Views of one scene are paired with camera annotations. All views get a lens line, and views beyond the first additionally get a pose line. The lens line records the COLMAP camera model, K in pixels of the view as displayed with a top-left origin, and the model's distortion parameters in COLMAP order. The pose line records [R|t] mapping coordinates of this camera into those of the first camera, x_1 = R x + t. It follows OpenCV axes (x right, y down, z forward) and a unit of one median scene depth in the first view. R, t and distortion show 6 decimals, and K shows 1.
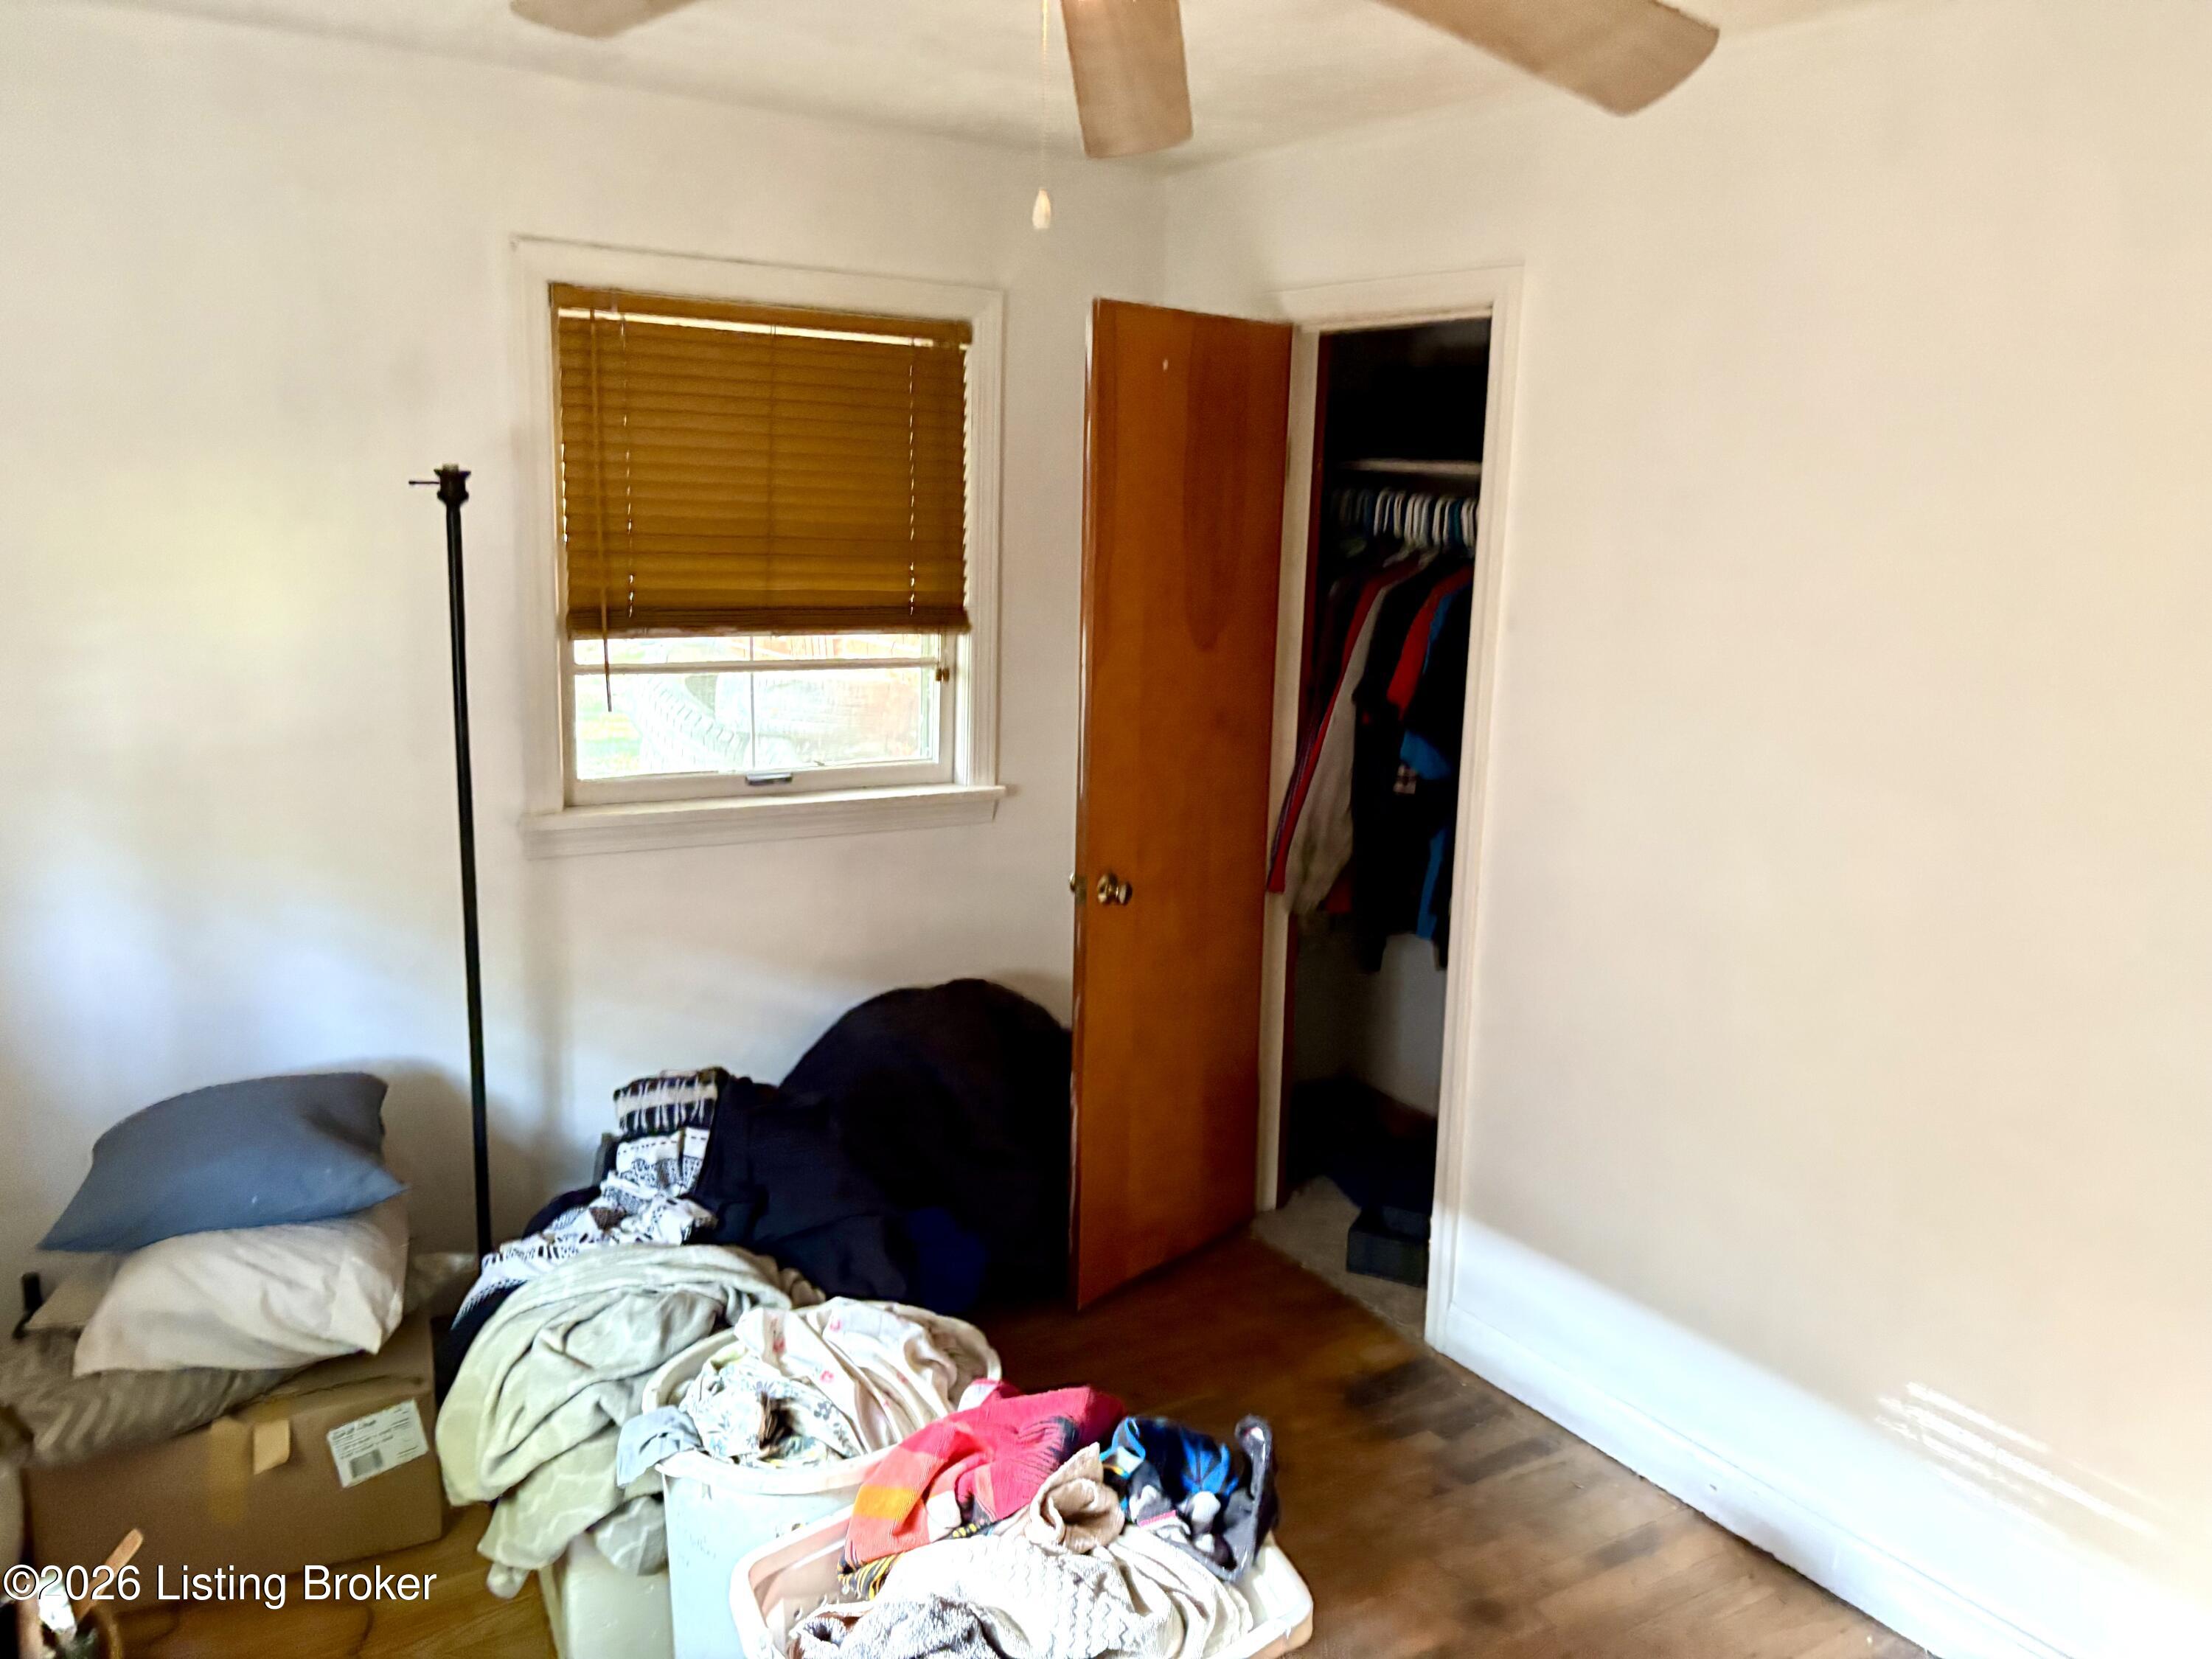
lens RADIAL K [[1686.5, 0, 1110.1], [0, 1686.5, 818.4], [0, 0, 1]] dist [0.014934, -0.004070]
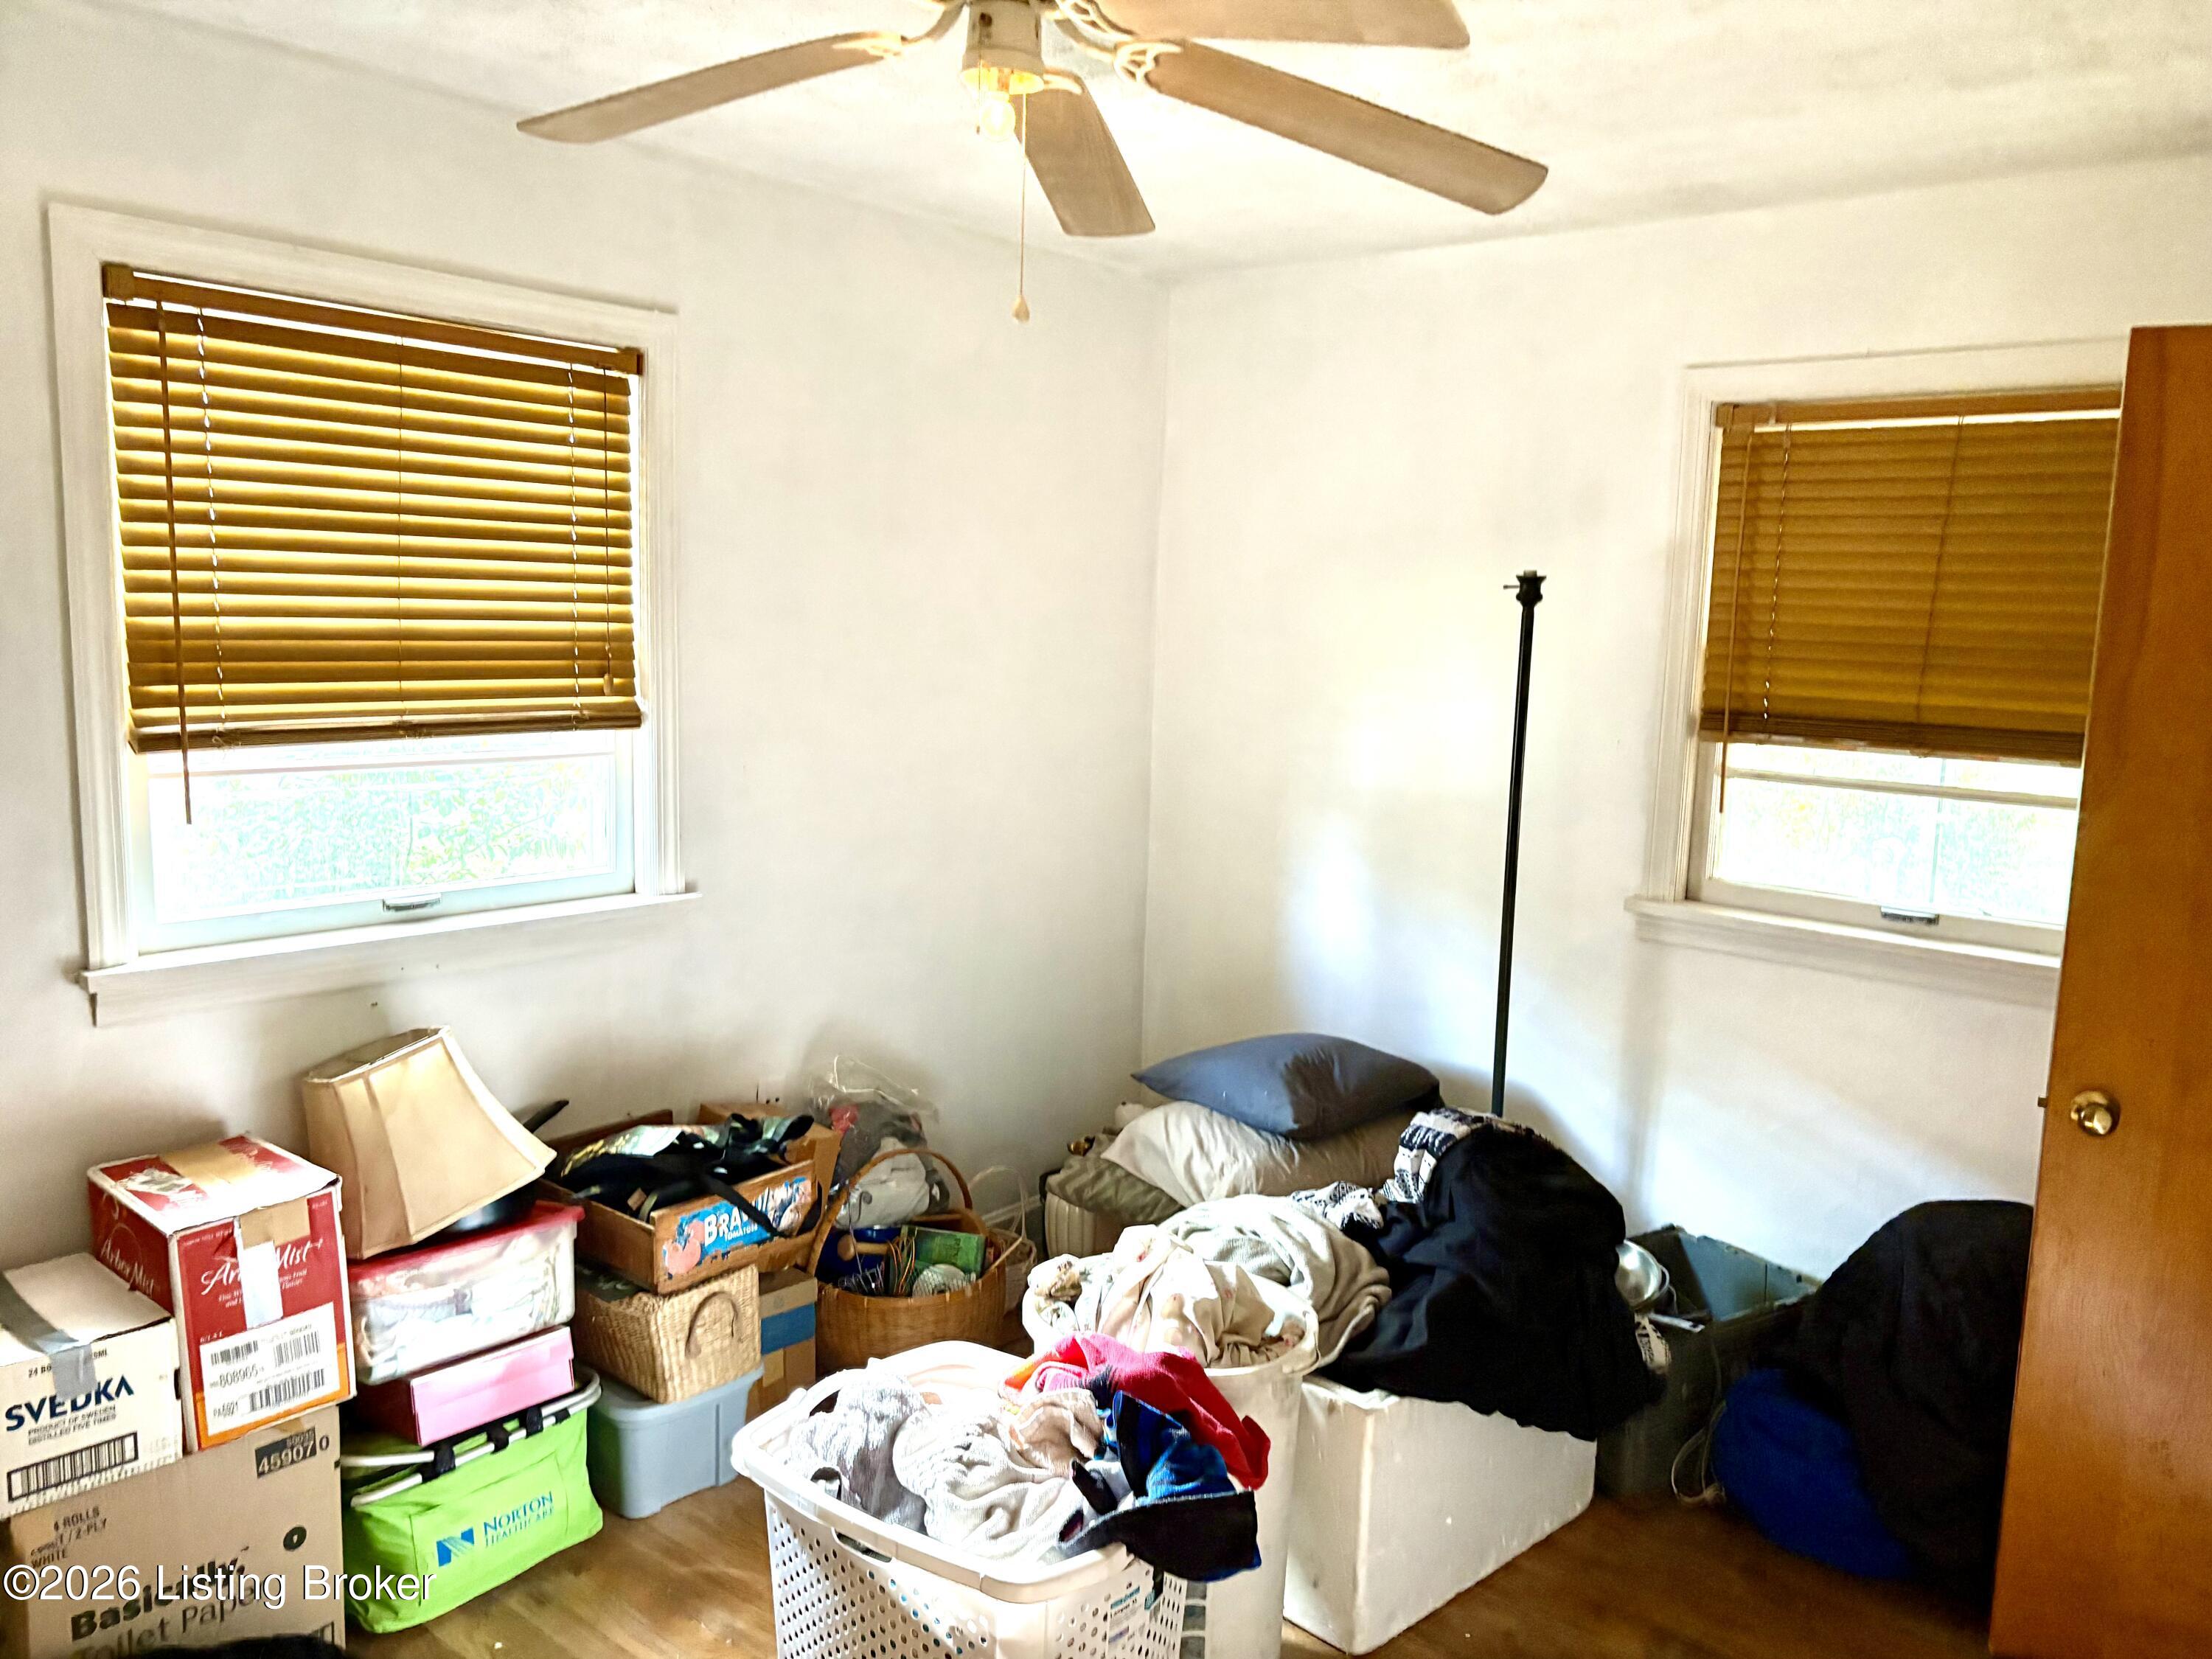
lens RADIAL K [[1686.5, 0, 1110.9], [0, 1686.5, 841.0], [0, 0, 1]] dist [0.014934, -0.004070]
pose [[0.289734, 0.115630, -0.950097, 0.563041], [-0.205142, 0.977108, 0.056359, -0.027231], [0.934864, 0.178576, 0.306822, 0.340050]]
